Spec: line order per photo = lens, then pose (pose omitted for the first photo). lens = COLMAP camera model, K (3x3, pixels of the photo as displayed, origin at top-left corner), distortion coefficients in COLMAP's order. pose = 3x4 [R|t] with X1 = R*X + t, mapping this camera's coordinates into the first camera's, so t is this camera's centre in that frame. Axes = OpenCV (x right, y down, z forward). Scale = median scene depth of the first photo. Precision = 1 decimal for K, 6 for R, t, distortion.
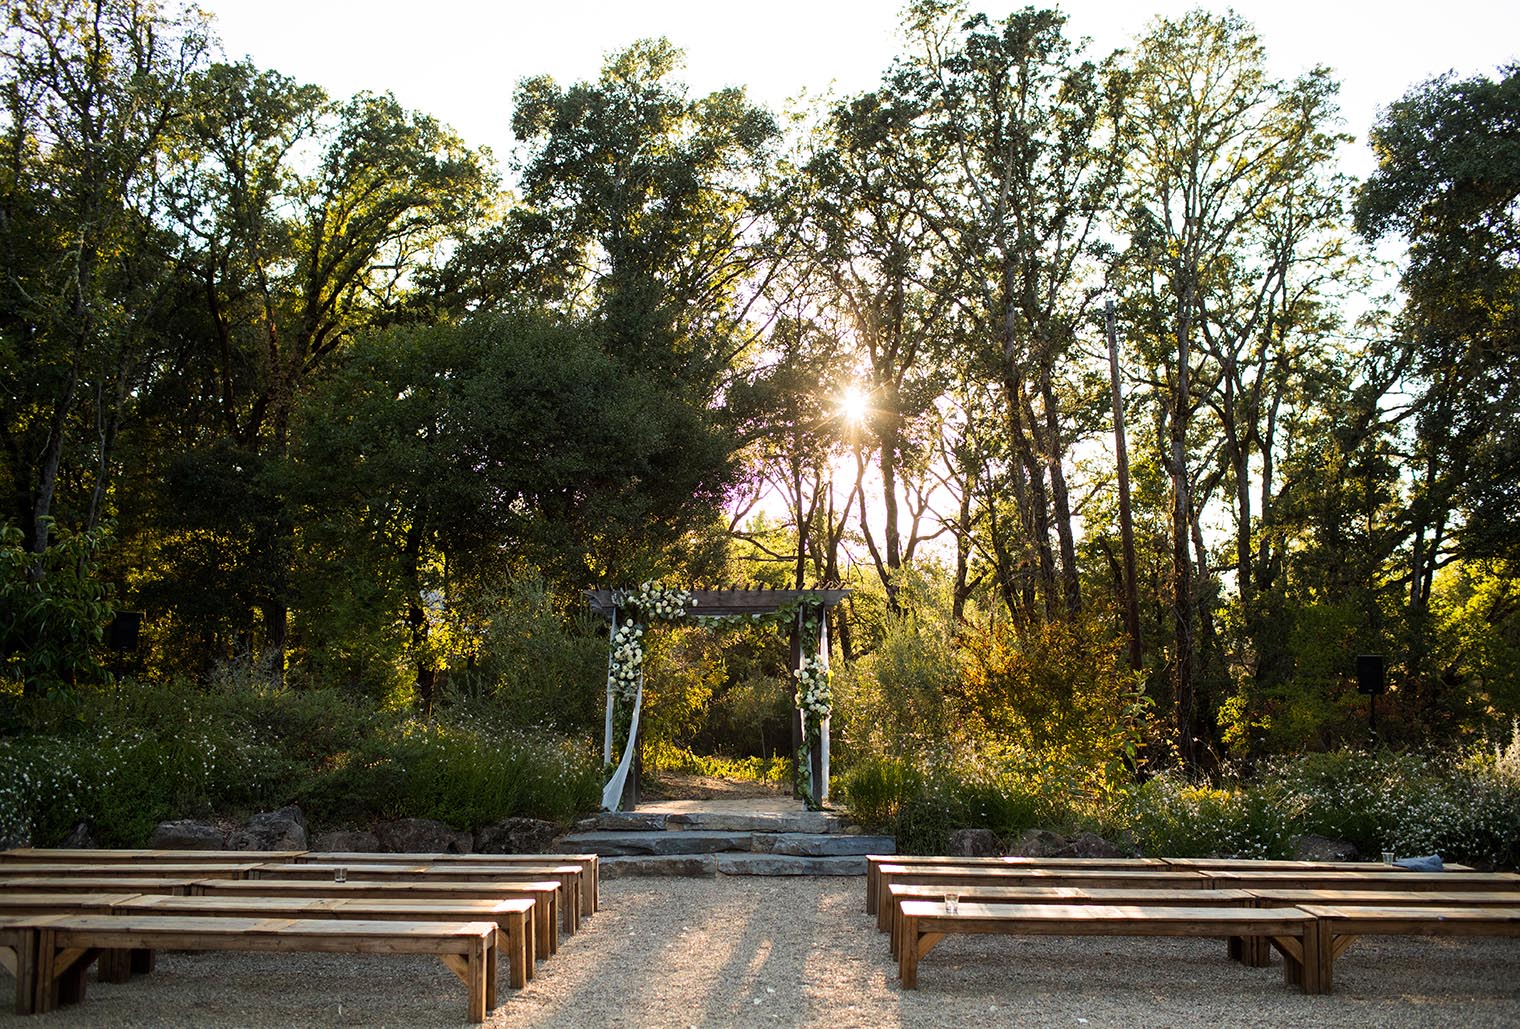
lens RADIAL K [[1545.5, 0, 760.0], [0, 1545.5, 514.5], [0, 0, 1]] dist [-0.075803, -0.003711]
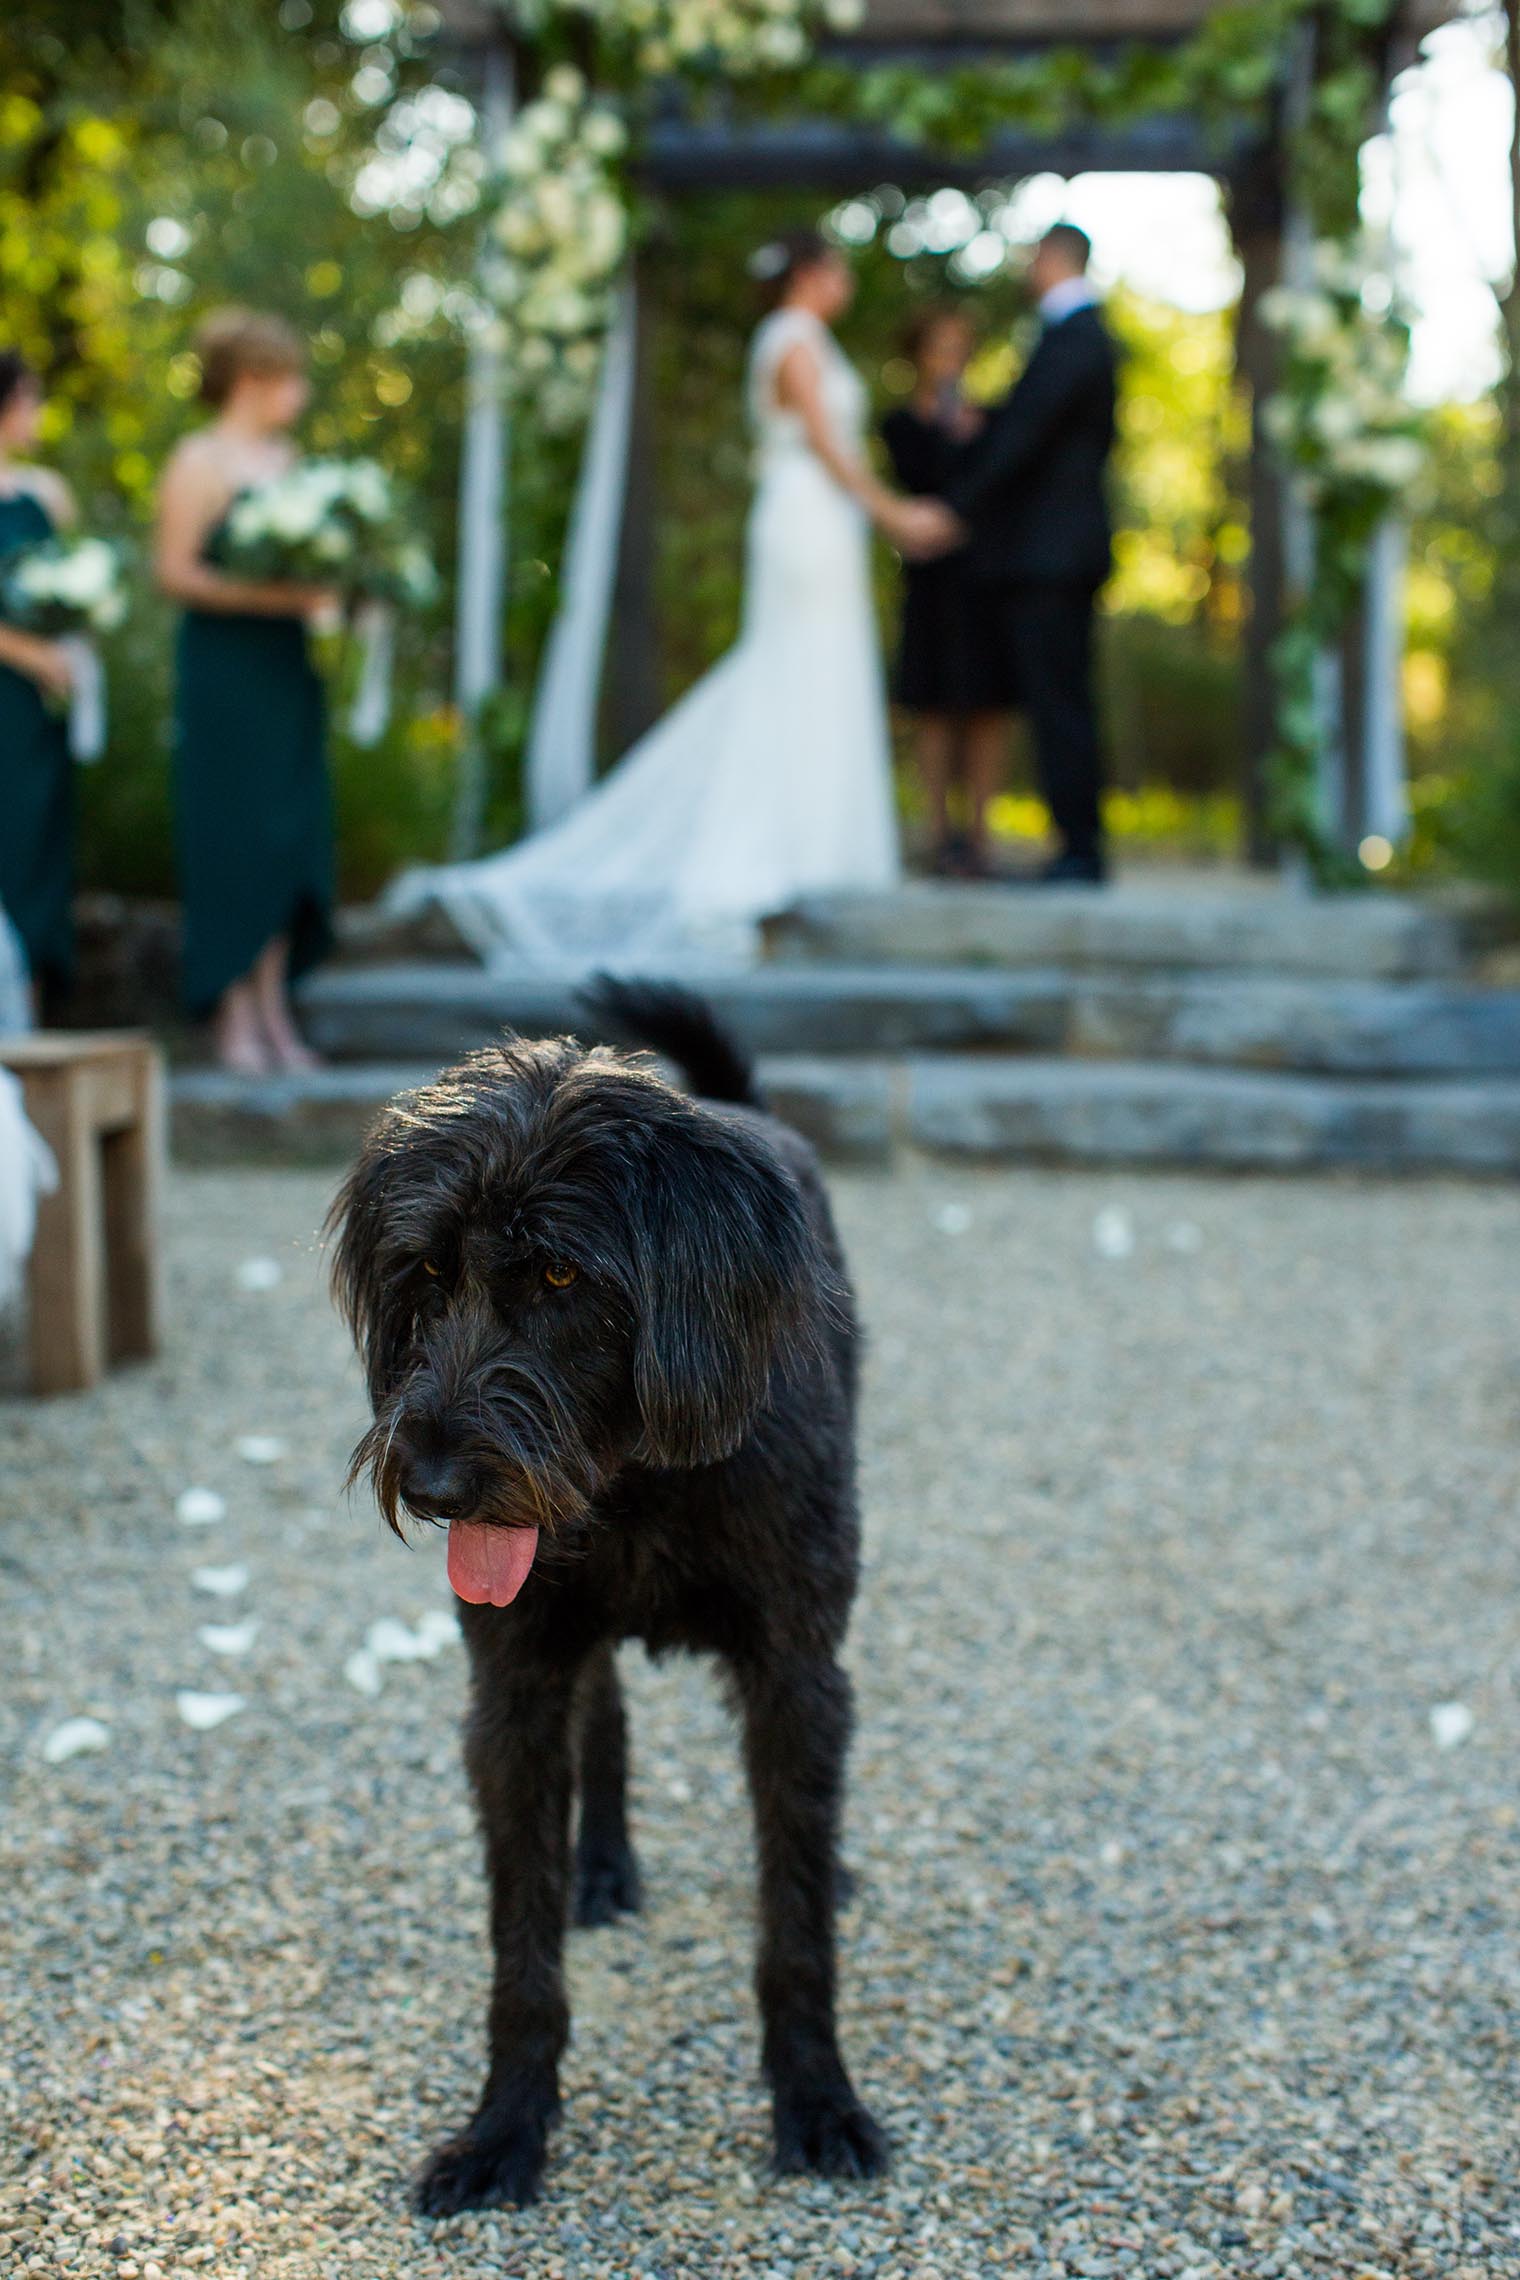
lens RADIAL K [[3322.2, 0, 760.0], [0, 3322.2, 1140.0], [0, 0, 1]] dist [-0.151115, 0.232476]
pose [[0.994335, 0.019812, -0.104429, 0.000070], [0.005037, 0.972591, 0.232470, 0.064058], [0.106172, -0.231679, 0.966981, 0.284535]]
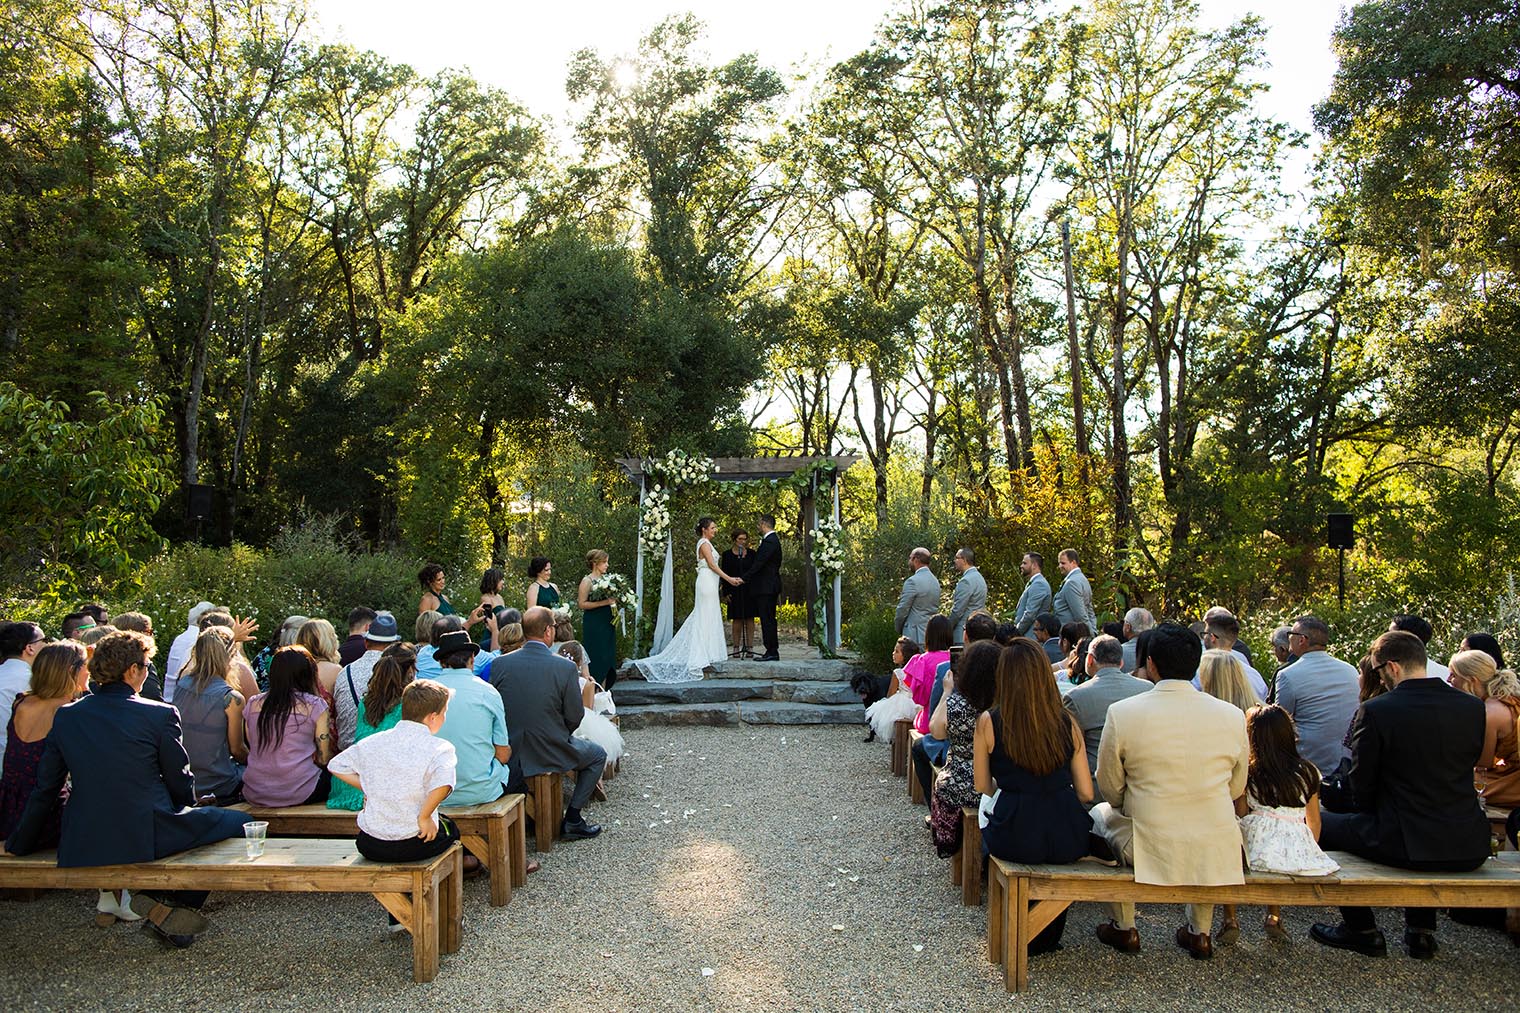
lens RADIAL K [[1078.3, 0, 760.0], [0, 1078.3, 506.5], [0, 0, 1]] dist [-0.018627, 0.001018]
pose [[0.999907, -0.009354, -0.009898, -0.002970], [0.010037, 0.997399, 0.071375, 0.017453], [0.009204, -0.071468, 0.997400, 0.143104]]
